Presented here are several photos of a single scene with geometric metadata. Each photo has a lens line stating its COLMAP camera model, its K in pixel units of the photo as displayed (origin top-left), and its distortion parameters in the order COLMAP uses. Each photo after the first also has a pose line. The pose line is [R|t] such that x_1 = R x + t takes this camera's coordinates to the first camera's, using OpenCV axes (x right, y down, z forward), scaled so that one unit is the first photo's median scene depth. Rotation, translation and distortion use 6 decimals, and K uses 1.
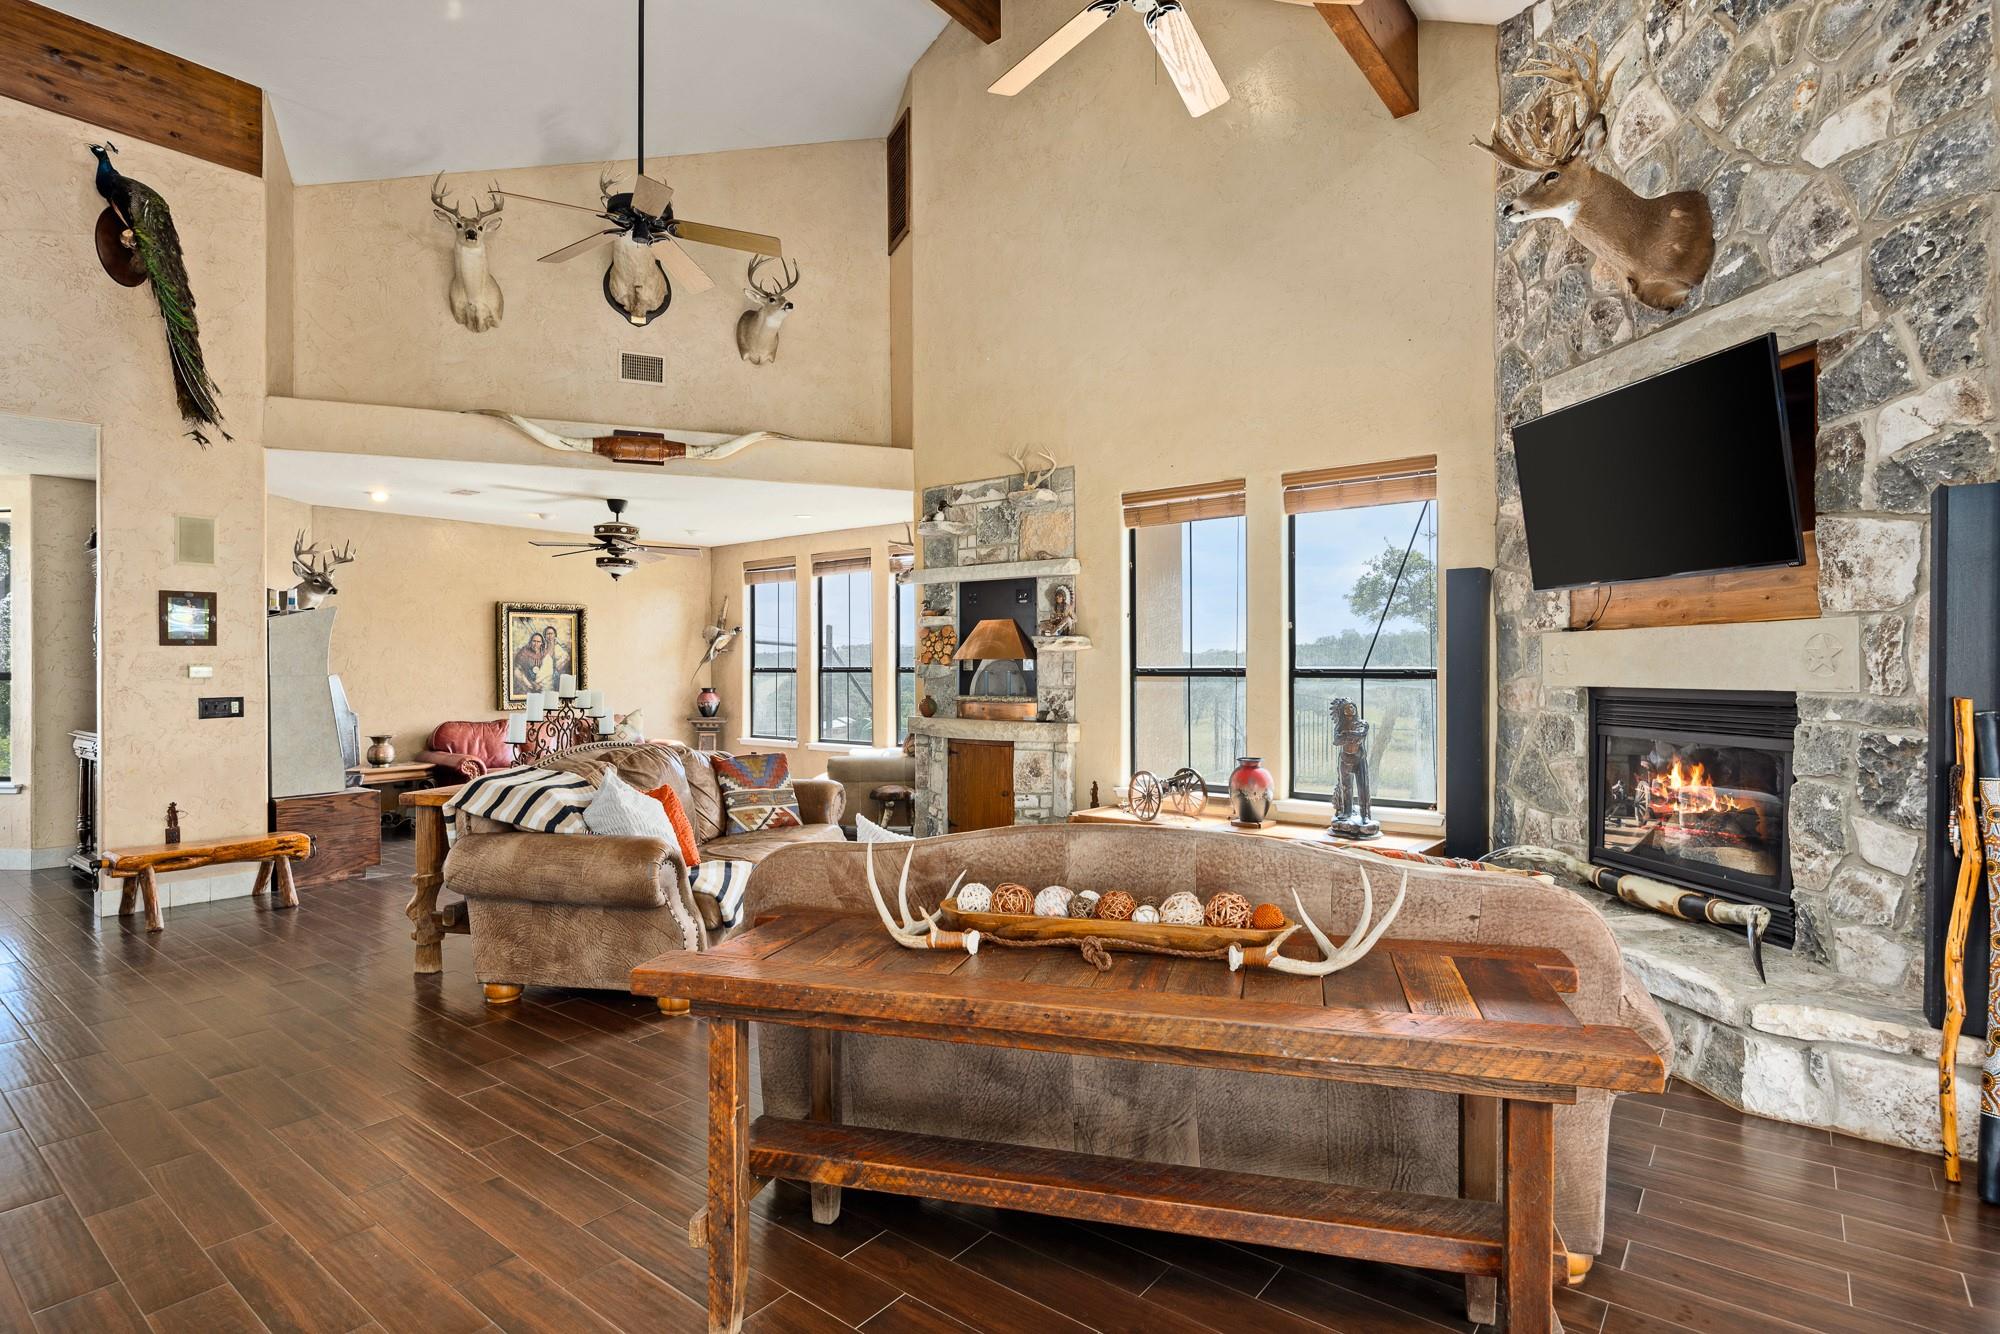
lens RADIAL K [[988.3, 0, 994.3], [0, 988.3, 671.1], [0, 0, 1]] dist [-0.010304, -0.001389]
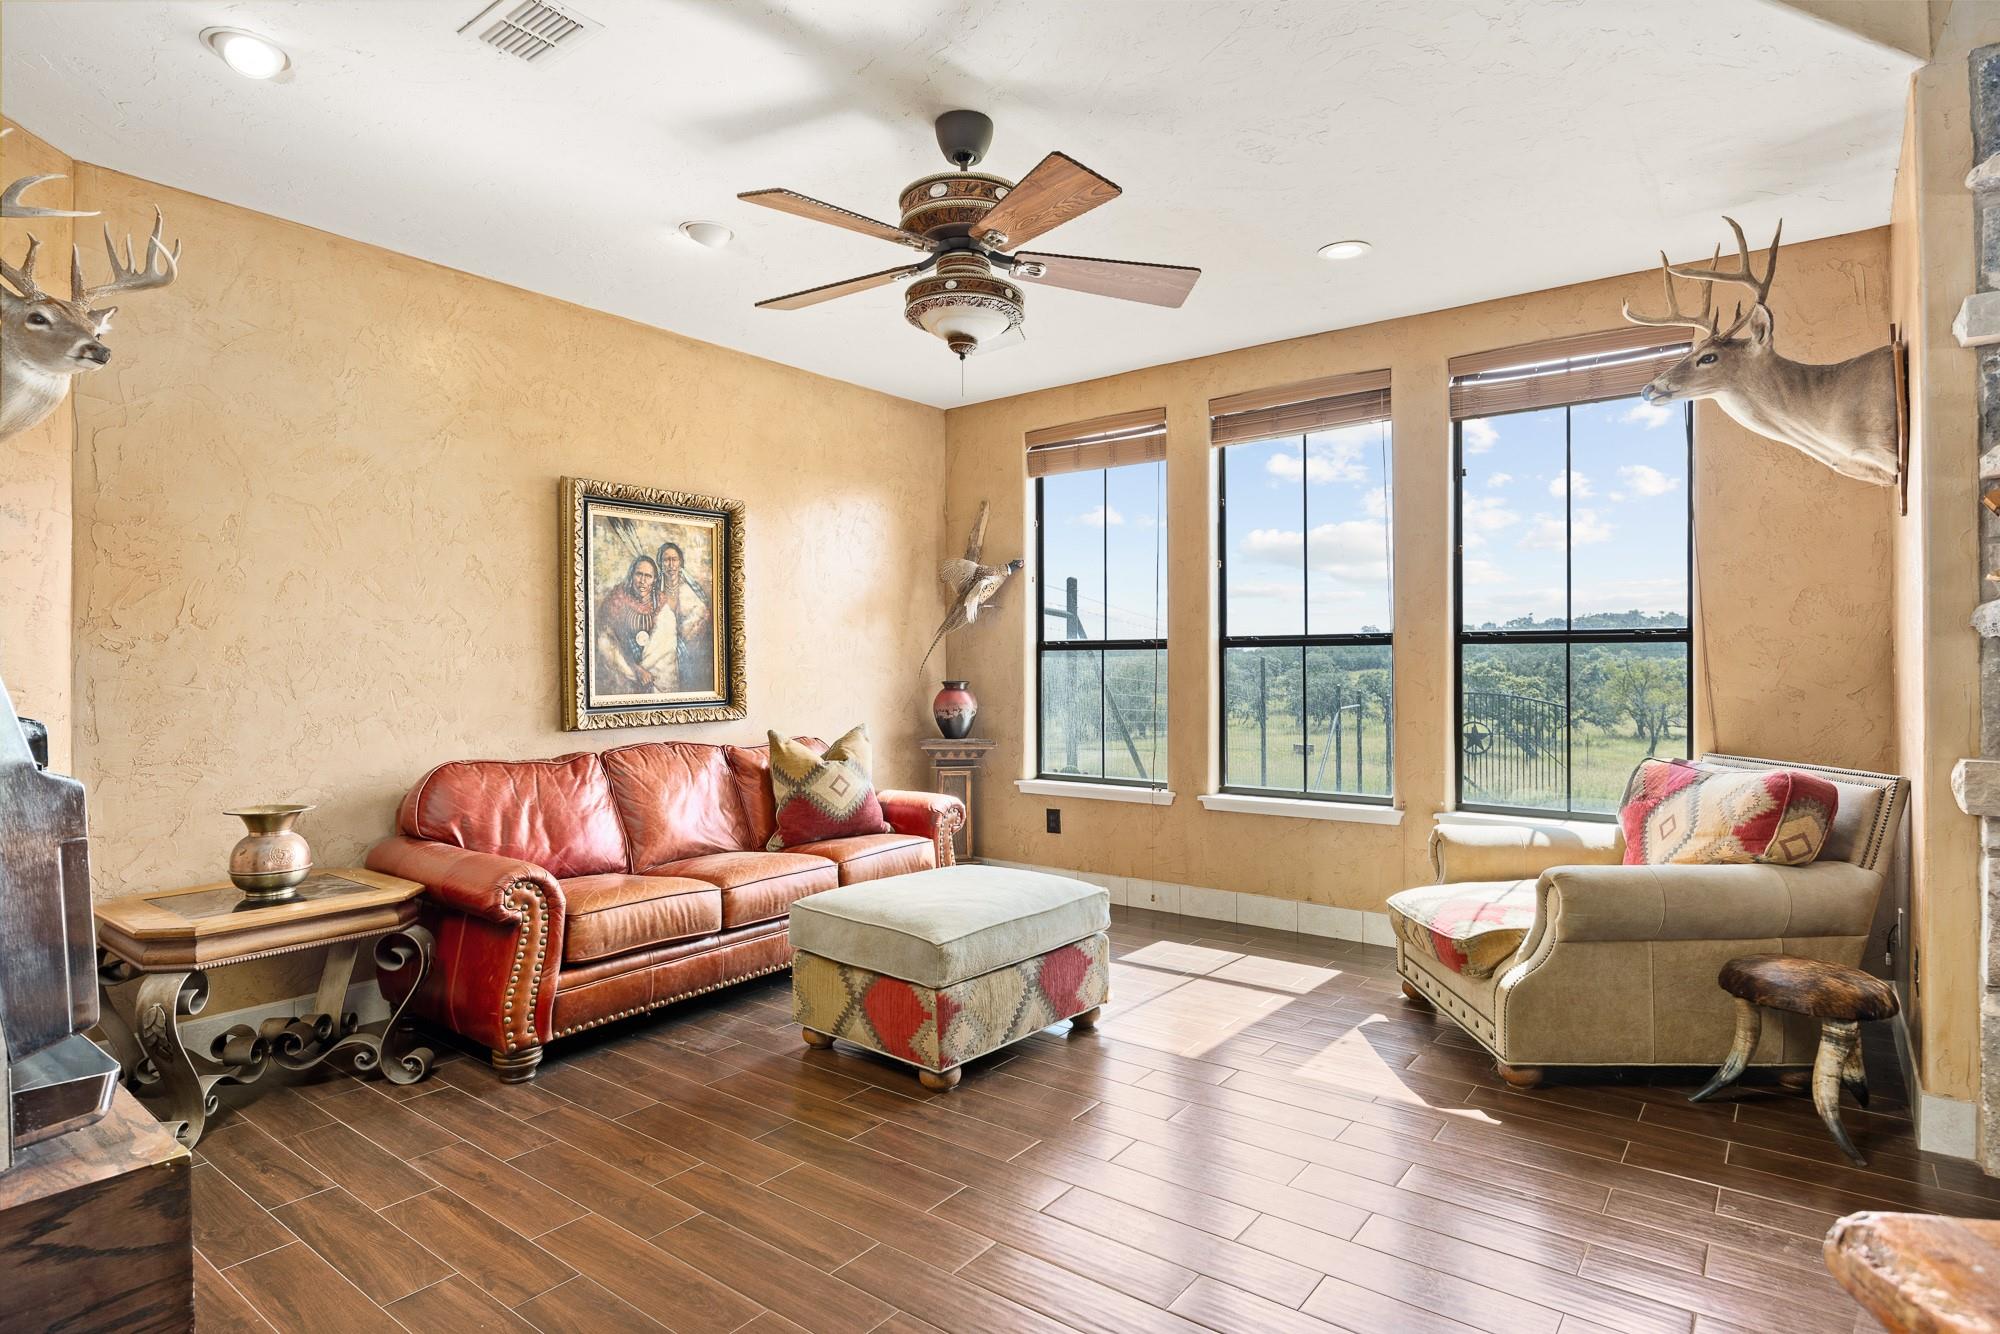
lens RADIAL K [[1042.1, 0, 996.6], [0, 1042.1, 667.0], [0, 0, 1]] dist [-0.007233, -0.001104]
pose [[0.999985, -0.001652, 0.005276, -0.438336], [0.001669, 0.999993, -0.003217, 0.019138], [-0.005270, 0.003226, 0.999981, 0.753657]]
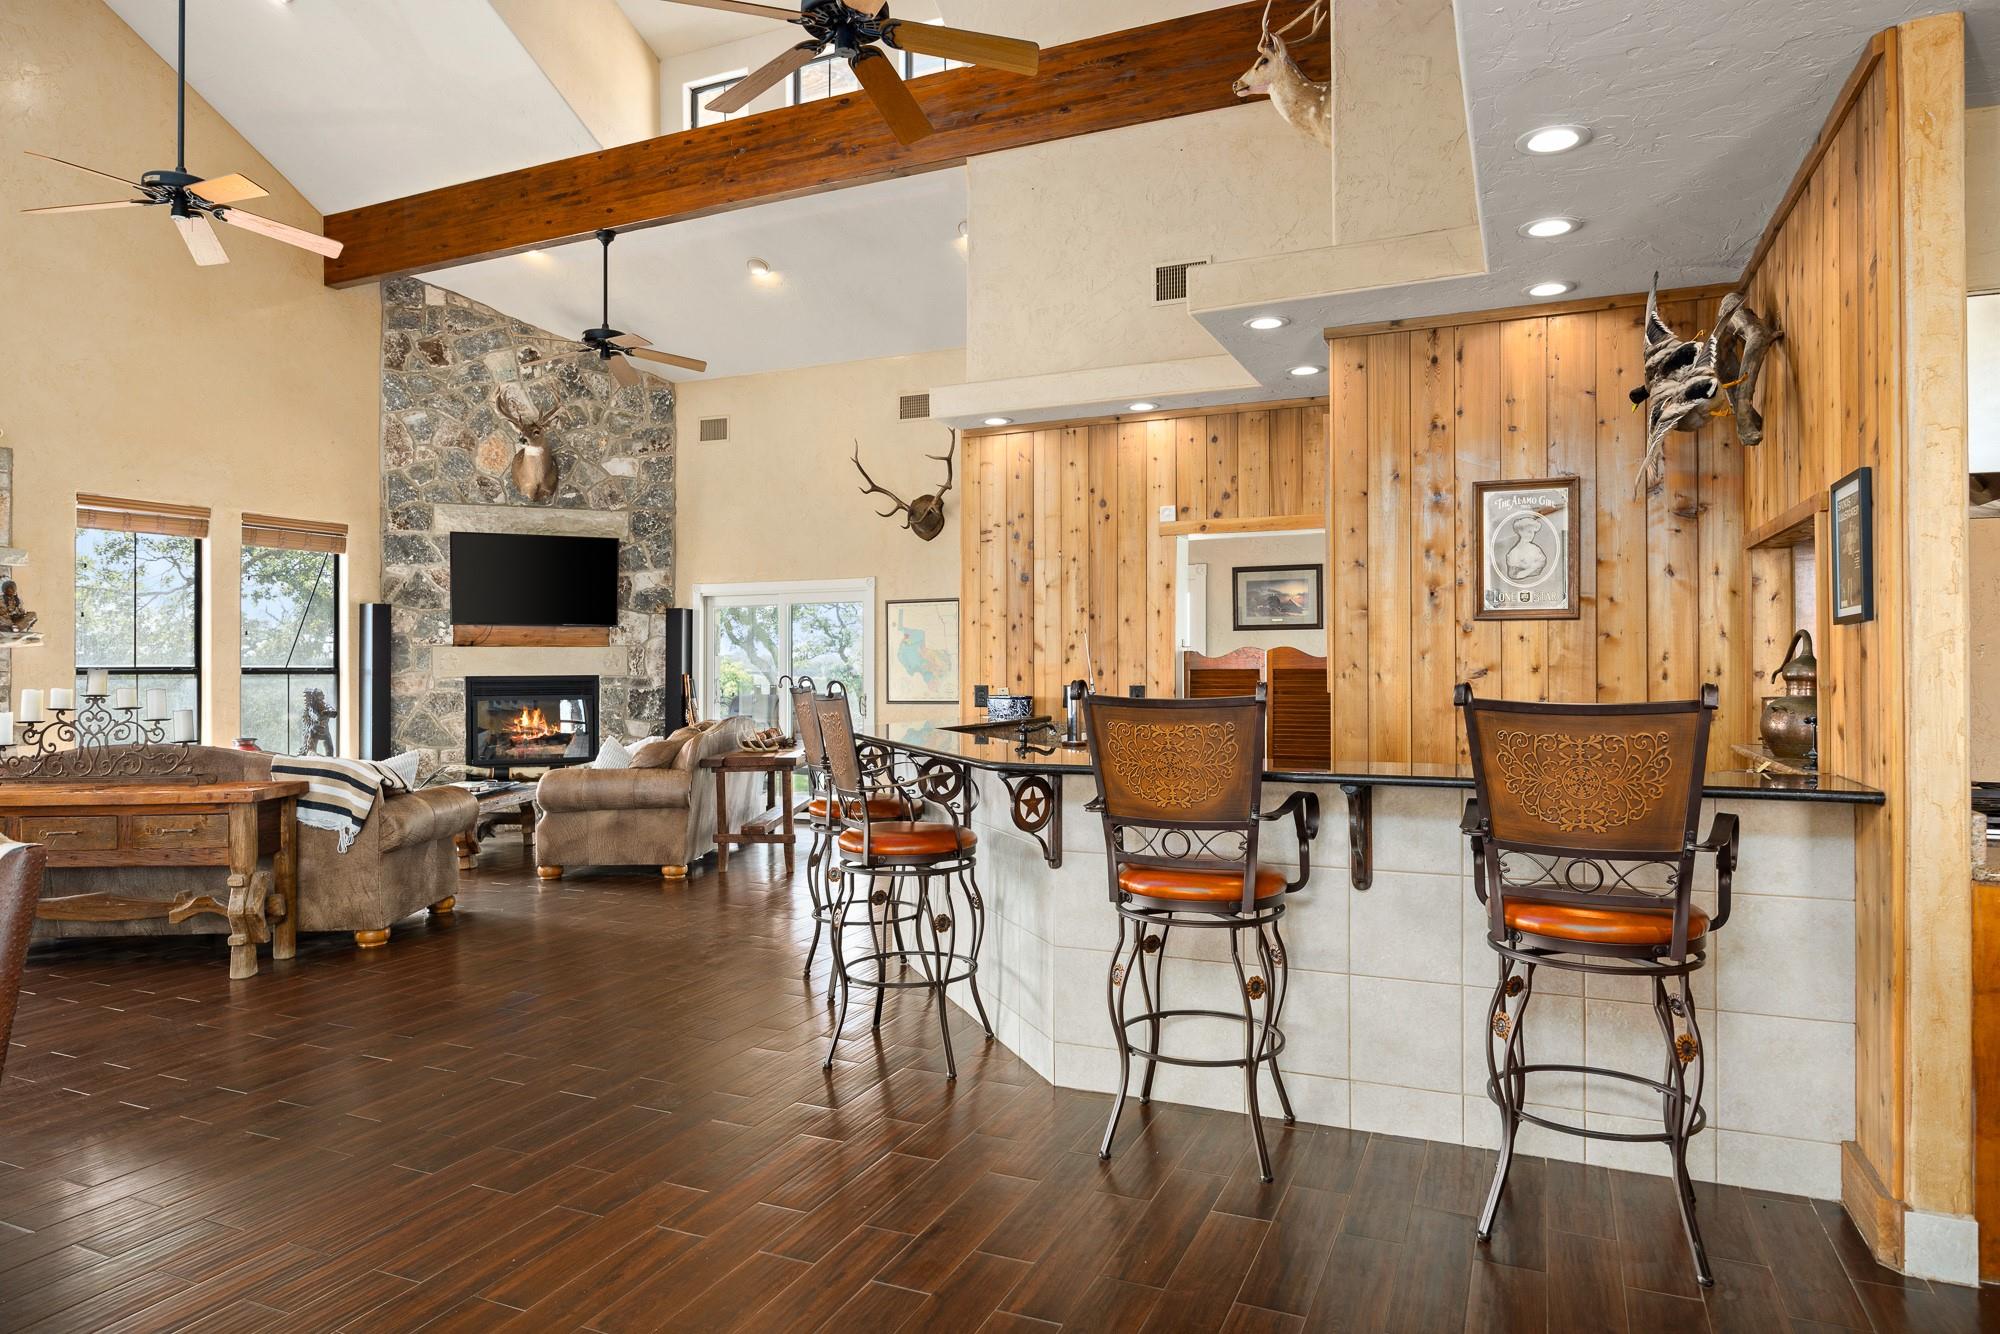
lens RADIAL K [[1193.3, 0, 999.6], [0, 1193.3, 663.3], [0, 0, 1]] dist [-0.009601, 0.000334]
pose [[-0.239025, 0.007240, 0.970986, -1.211652], [0.008868, 0.999947, -0.005273, 0.007860], [-0.970973, 0.007351, -0.239076, 0.366527]]
